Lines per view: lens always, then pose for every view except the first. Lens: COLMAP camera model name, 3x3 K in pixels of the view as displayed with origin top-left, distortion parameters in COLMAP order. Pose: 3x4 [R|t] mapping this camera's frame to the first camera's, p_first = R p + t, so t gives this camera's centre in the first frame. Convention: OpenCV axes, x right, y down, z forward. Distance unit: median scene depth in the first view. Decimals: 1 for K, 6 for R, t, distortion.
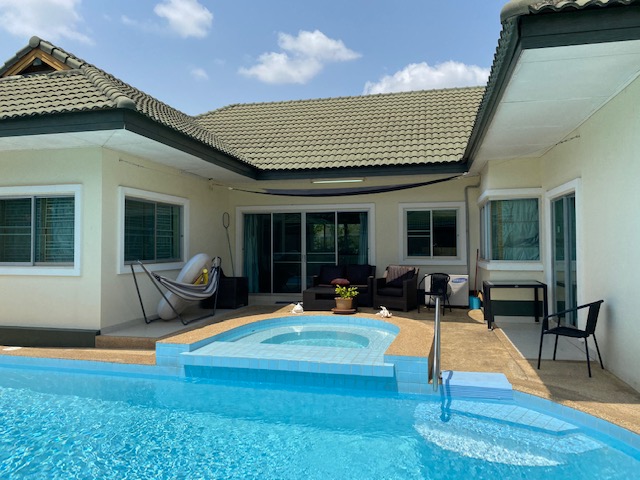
lens RADIAL K [[484.1, 0, 320.5], [0, 484.1, 237.3], [0, 0, 1]] dist [0.094856, -0.160560]
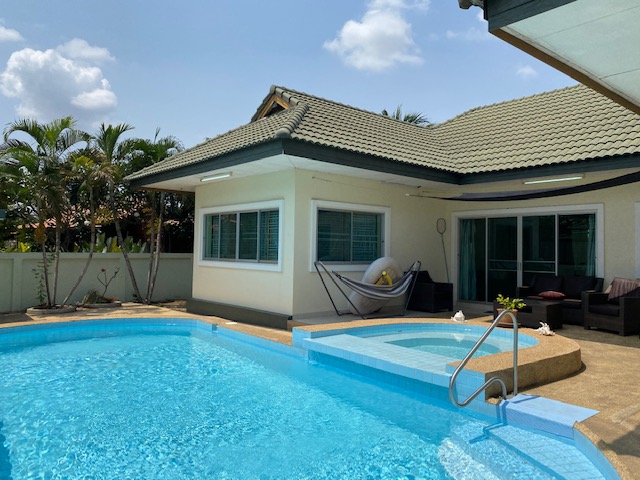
lens RADIAL K [[489.9, 0, 320.0], [0, 489.9, 240.0], [0, 0, 1]] dist [0.011311, 0.001669]
pose [[0.800849, 0.004638, -0.598848, 0.307471], [-0.009278, 0.999946, -0.004663, 0.001615], [0.598794, 0.009290, 0.800849, 0.042921]]
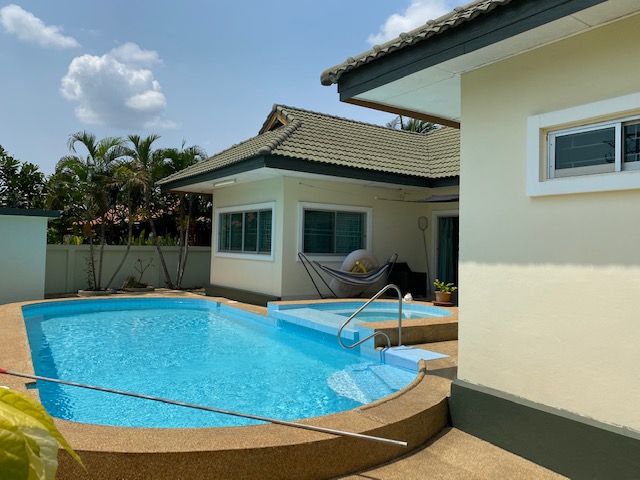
lens RADIAL K [[490.8, 0, 315.8], [0, 490.8, 241.9], [0, 0, 1]] dist [0.000387, -0.012809]
pose [[0.737670, 0.015936, -0.674973, 0.577888], [-0.013023, 0.999871, 0.009374, 0.001675], [0.675036, 0.001875, 0.737782, -0.043170]]
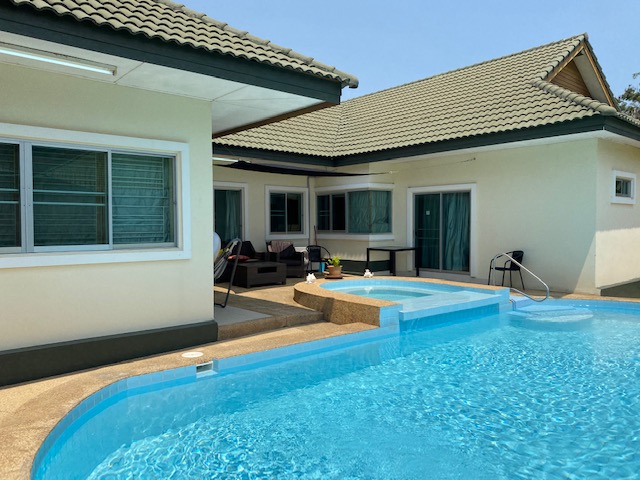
lens RADIAL K [[490.3, 0, 317.9], [0, 490.3, 236.2], [0, 0, 1]] dist [0.077614, -0.144791]
pose [[0.584904, -0.021670, 0.810813, -0.913091], [-0.006555, 0.999484, 0.031441, 0.013794], [-0.811076, -0.023705, 0.584461, 0.320058]]
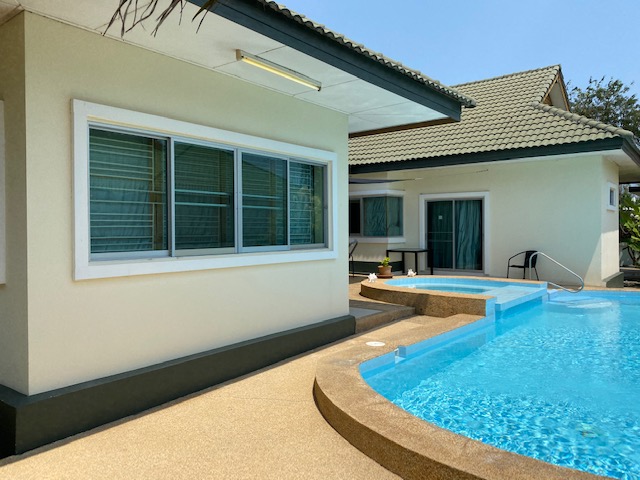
lens RADIAL K [[490.3, 0, 317.9], [0, 490.3, 236.2], [0, 0, 1]] dist [0.077614, -0.144791]
pose [[0.413514, -0.015132, 0.910372, -1.164756], [-0.006469, 0.999788, 0.019557, 0.020016], [-0.910475, -0.013976, 0.413328, 0.599391]]
